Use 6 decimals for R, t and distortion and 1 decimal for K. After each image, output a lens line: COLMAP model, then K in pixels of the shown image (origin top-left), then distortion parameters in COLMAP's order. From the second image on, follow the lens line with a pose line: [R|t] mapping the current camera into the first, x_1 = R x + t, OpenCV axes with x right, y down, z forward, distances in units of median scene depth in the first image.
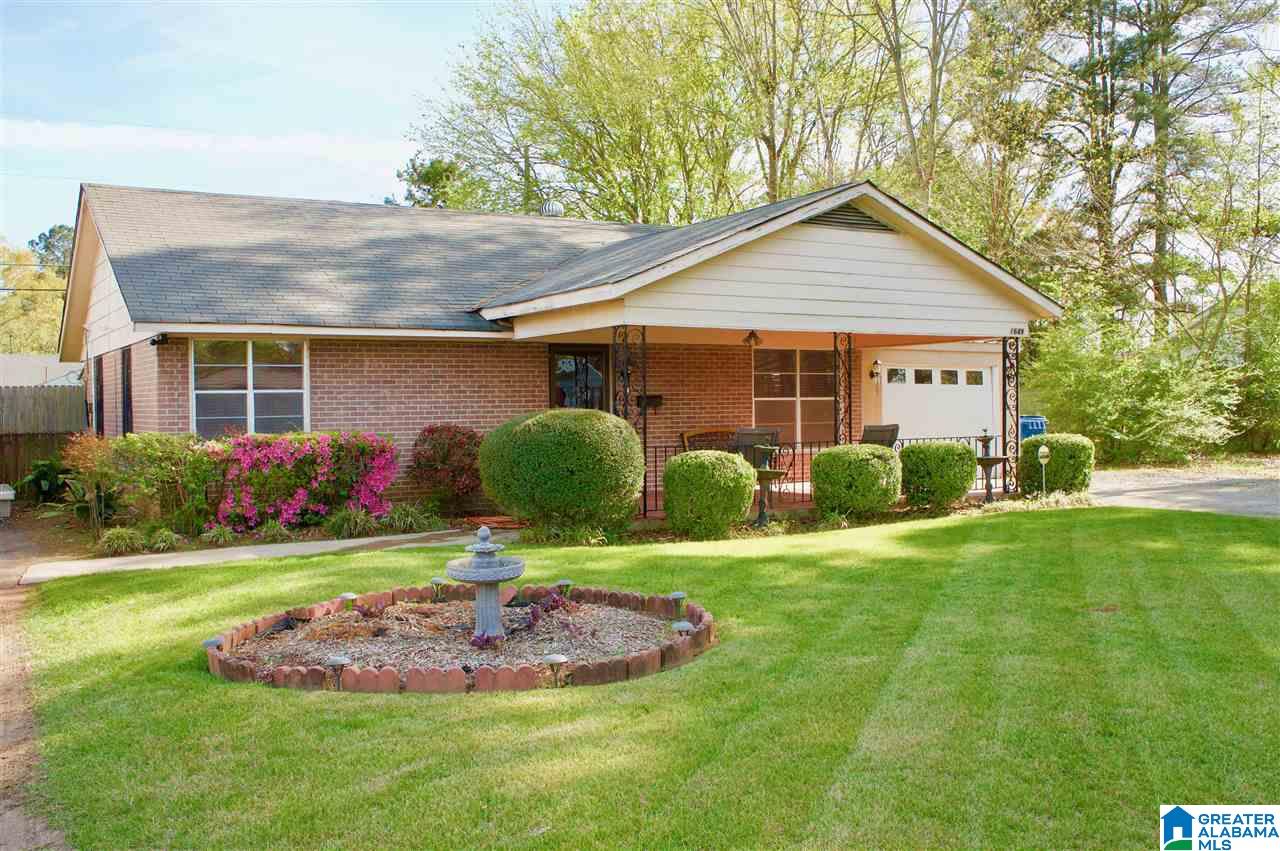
lens RADIAL K [[1217.1, 0, 640.0], [0, 1217.1, 425.5], [0, 0, 1]] dist [0.010196, 0.006044]
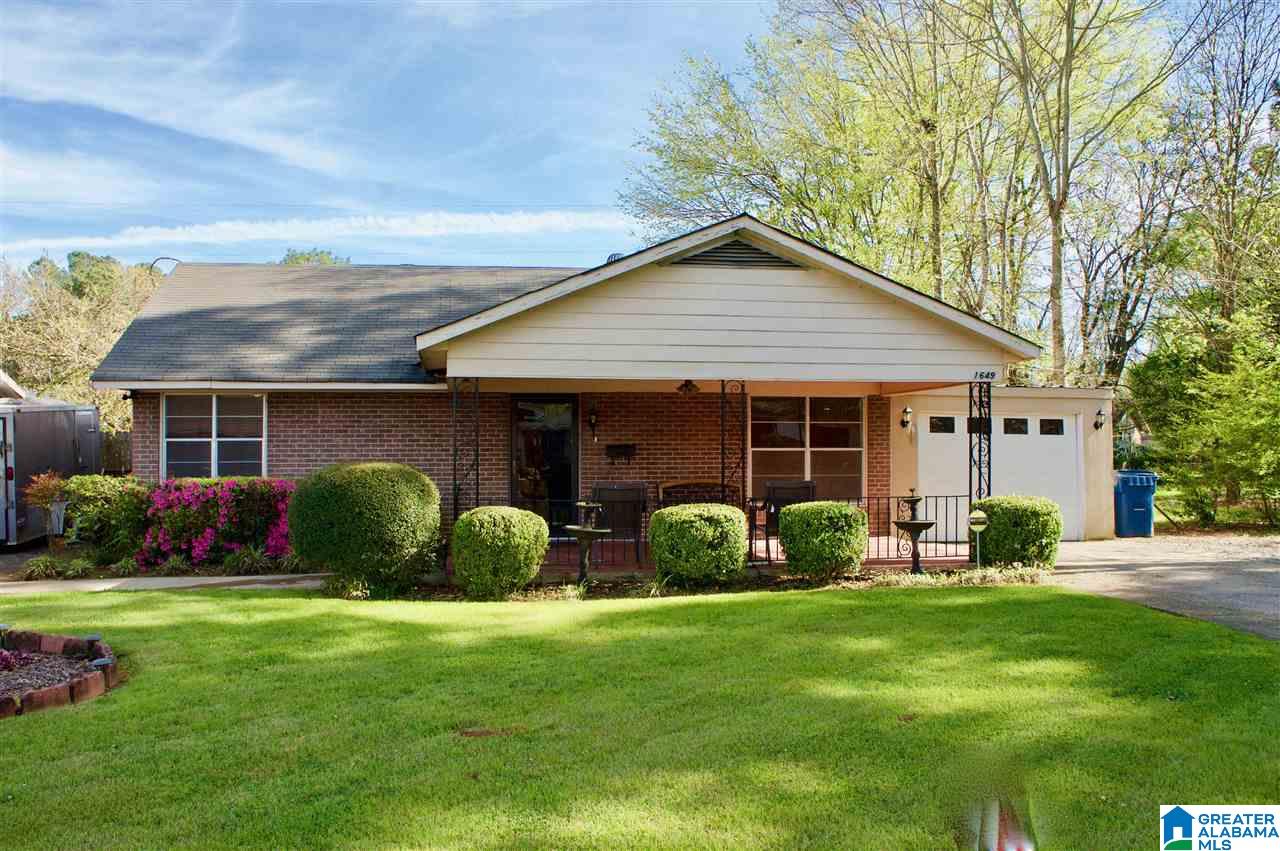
lens RADIAL K [[1078.2, 0, 640.0], [0, 1078.2, 425.5], [0, 0, 1]] dist [-0.031258, 0.004280]
pose [[0.921014, 0.002524, -0.389520, 0.414888], [-0.015370, 0.999436, -0.029867, -0.016481], [0.389225, 0.033495, 0.920533, 0.224812]]
